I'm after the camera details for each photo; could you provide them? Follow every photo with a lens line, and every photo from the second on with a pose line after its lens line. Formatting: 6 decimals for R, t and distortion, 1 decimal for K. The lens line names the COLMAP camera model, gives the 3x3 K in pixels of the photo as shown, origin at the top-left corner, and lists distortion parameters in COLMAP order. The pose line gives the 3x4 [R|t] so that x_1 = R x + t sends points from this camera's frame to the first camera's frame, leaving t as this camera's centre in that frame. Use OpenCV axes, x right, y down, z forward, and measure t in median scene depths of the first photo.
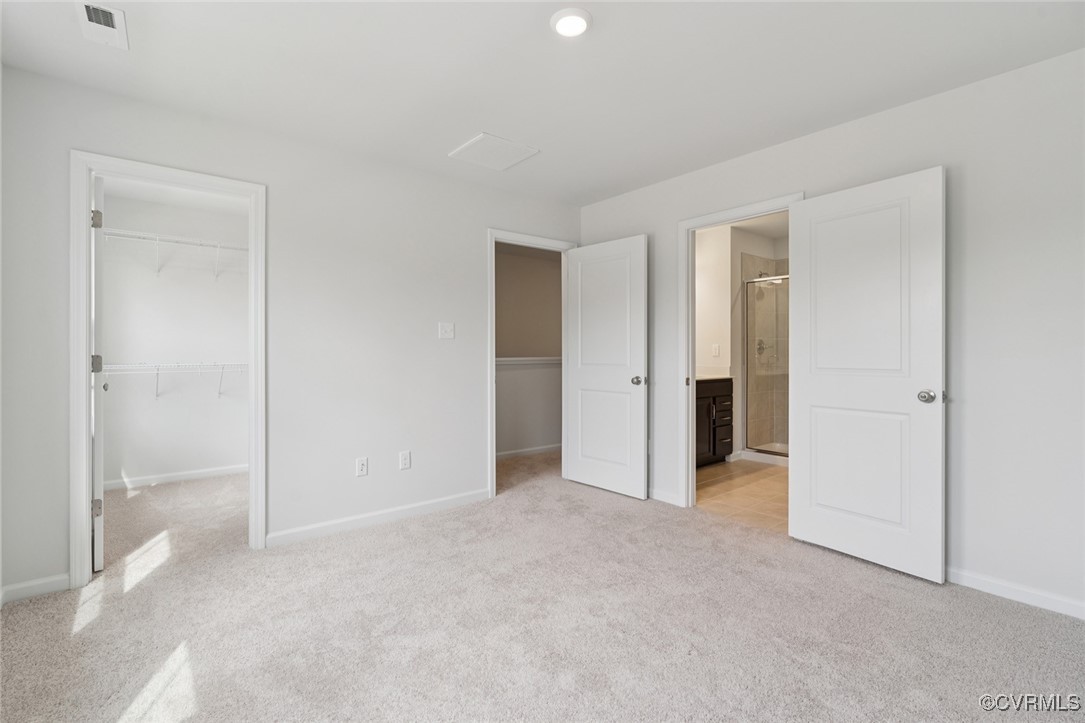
lens RADIAL K [[513.2, 0, 541.9], [0, 513.2, 348.3], [0, 0, 1]] dist [-0.002034, -0.000016]
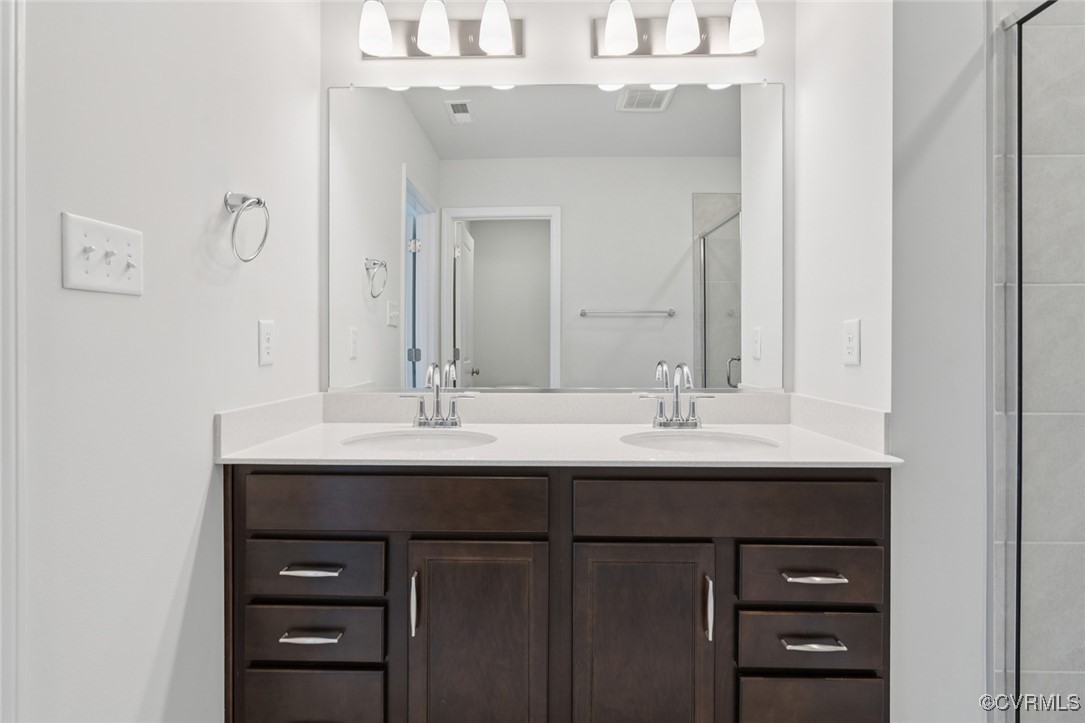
lens RADIAL K [[529.0, 0, 542.5], [0, 529.0, 361.5], [0, 0, 1]] dist [-0.023358, 0.000950]
pose [[0.756871, 0.018526, -0.653302, 0.388755], [0.006202, 0.999350, 0.035524, 0.003269], [0.653535, -0.030939, 0.756264, 0.702985]]
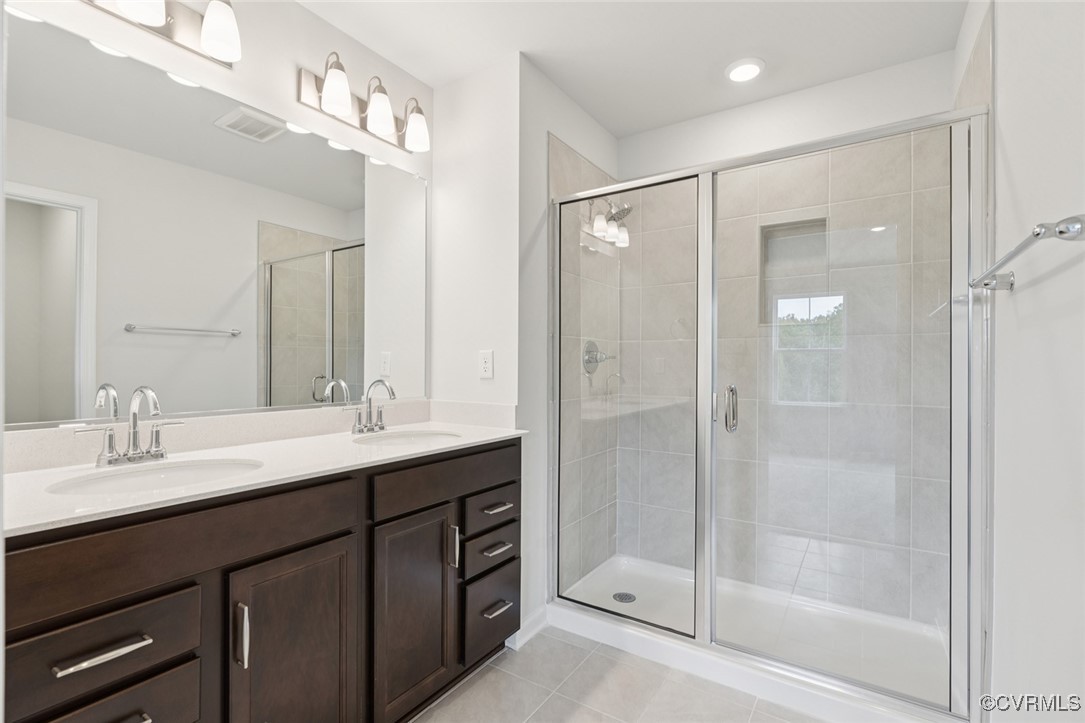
lens RADIAL K [[507.8, 0, 542.5], [0, 507.8, 361.5], [0, 0, 1]] dist [0.028860, 0.000152]
pose [[0.958578, 0.004819, 0.284790, 0.266635], [-0.004394, 0.999988, -0.002132, 0.002381], [-0.284796, 0.000793, 0.958588, 0.602096]]
